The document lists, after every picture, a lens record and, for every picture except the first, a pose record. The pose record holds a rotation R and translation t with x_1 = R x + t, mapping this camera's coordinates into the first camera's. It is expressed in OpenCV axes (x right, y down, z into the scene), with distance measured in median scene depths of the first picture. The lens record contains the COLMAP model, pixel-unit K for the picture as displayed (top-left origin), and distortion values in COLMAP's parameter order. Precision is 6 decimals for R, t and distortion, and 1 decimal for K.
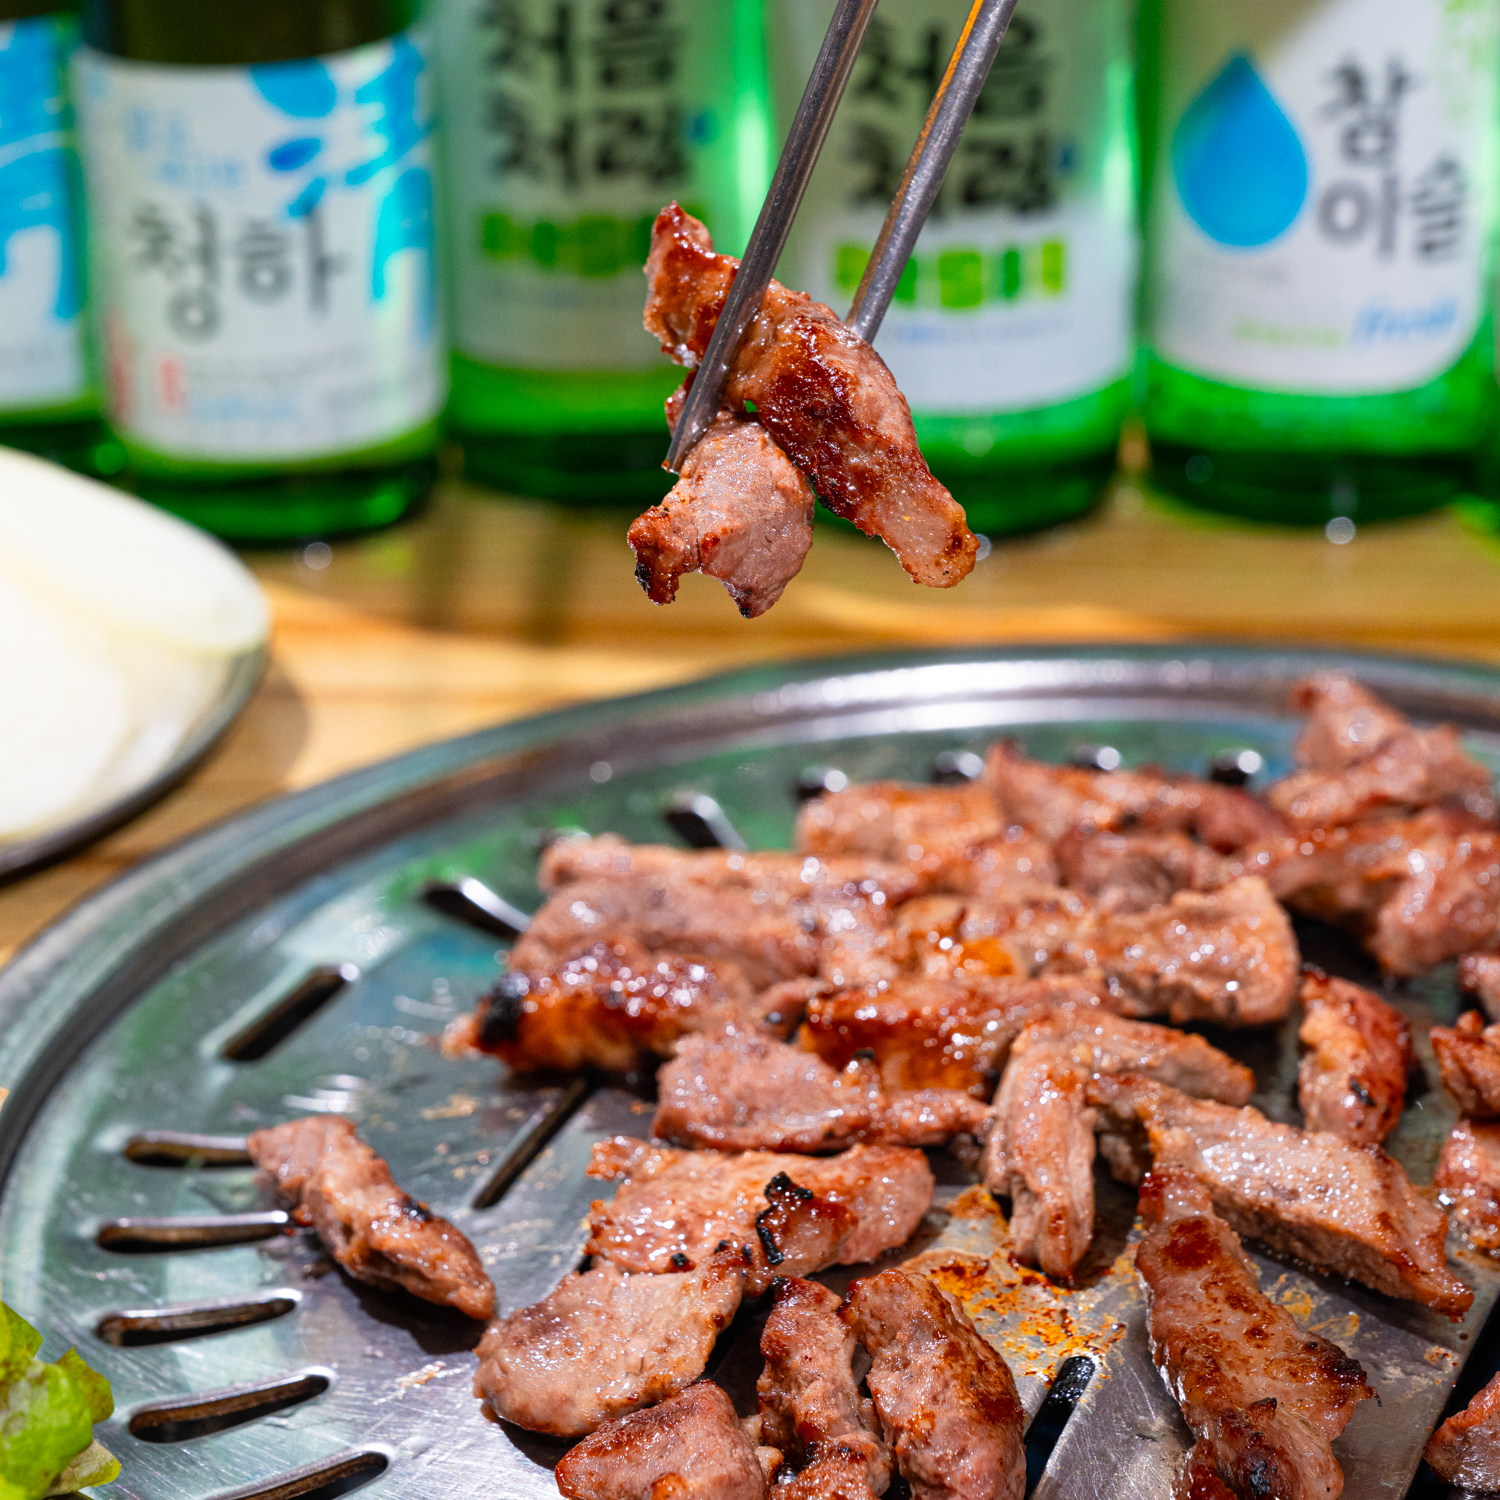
lens RADIAL K [[4240.4, 0, 754.4], [0, 4240.4, 750.2], [0, 0, 1]] dist [-0.017749, 0.000000]
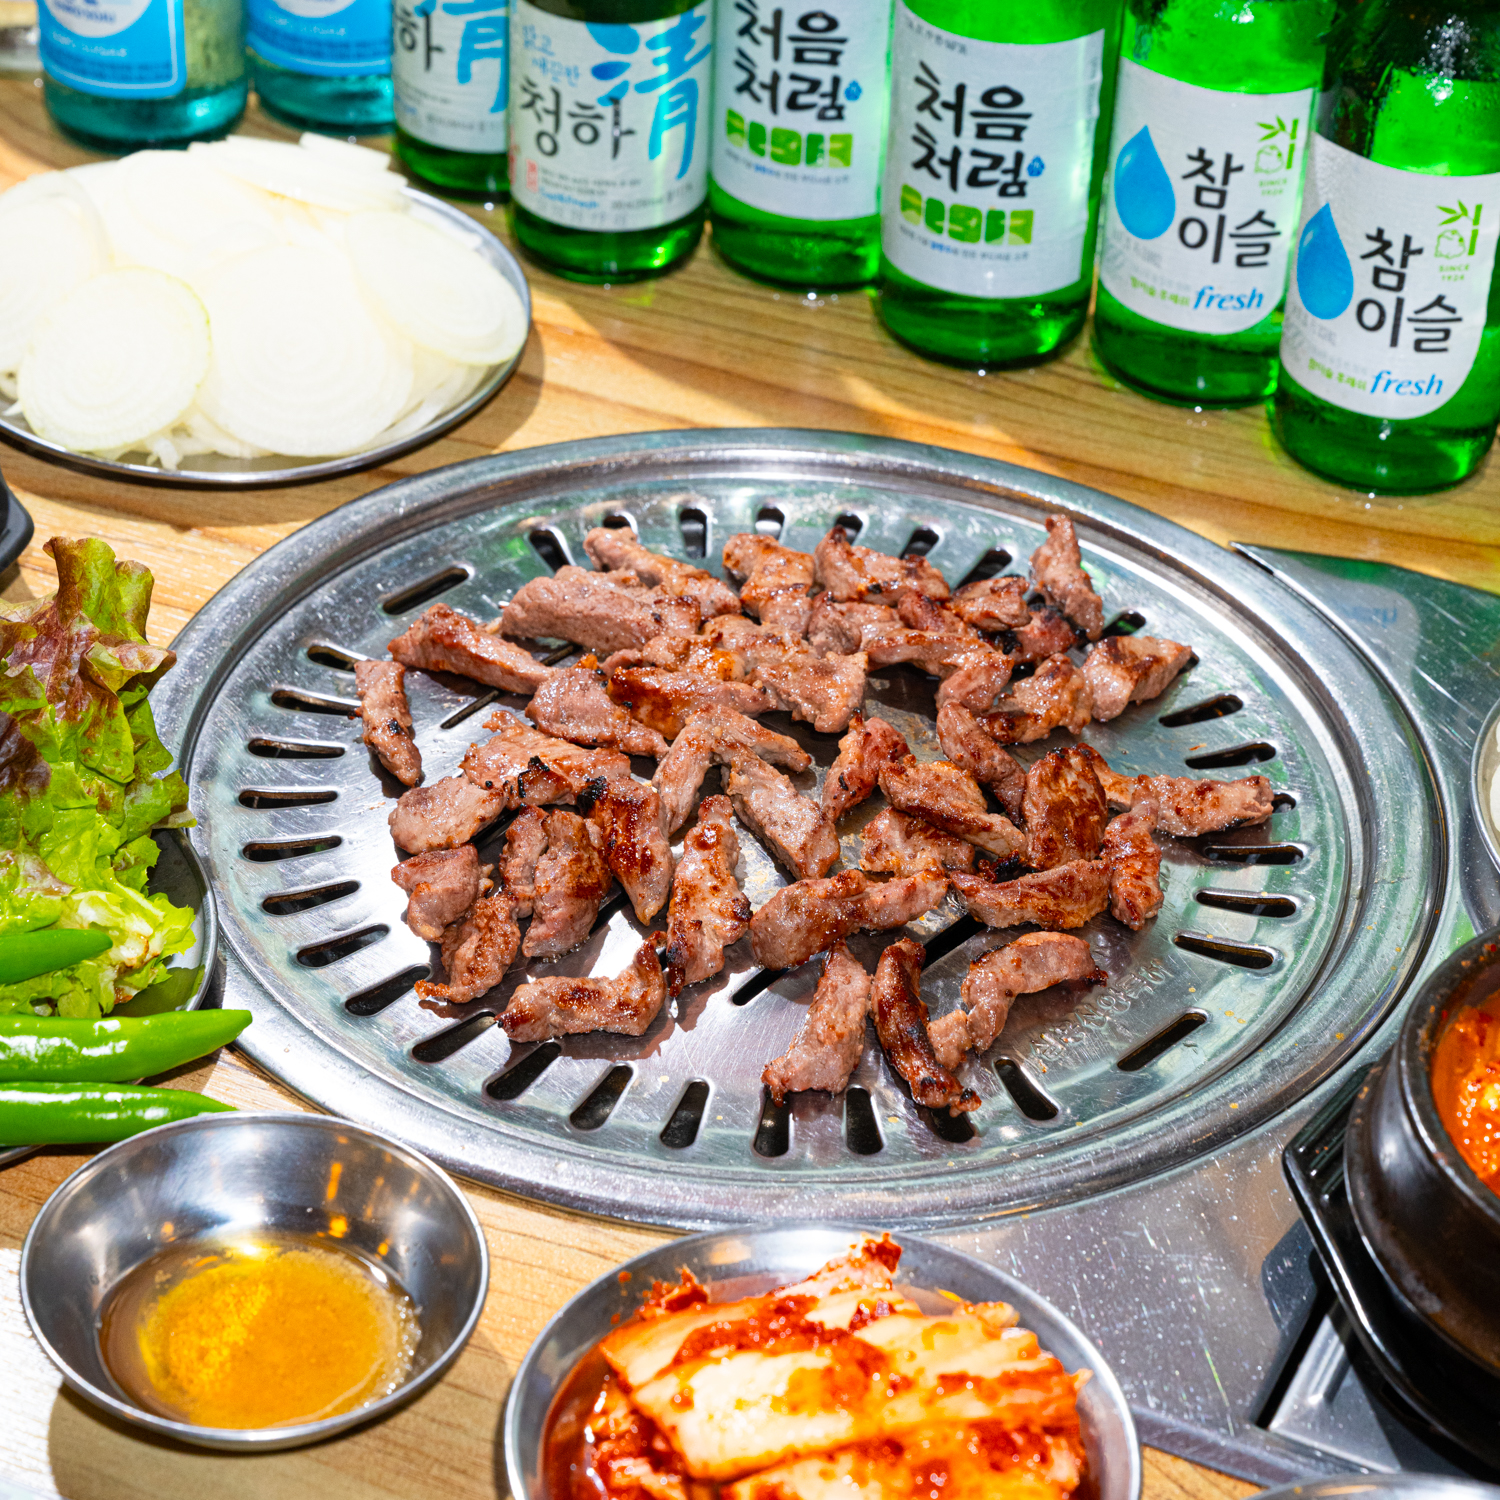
lens RADIAL K [[4240.4, 0, 751.5], [0, 4240.4, 751.1], [0, 0, 1]] dist [-0.017749, 0.000000]
pose [[0.947227, 0.237408, -0.215404, 0.379825], [-0.190762, 0.957481, 0.216425, -0.257428], [0.257626, -0.163913, 0.952240, -0.665431]]
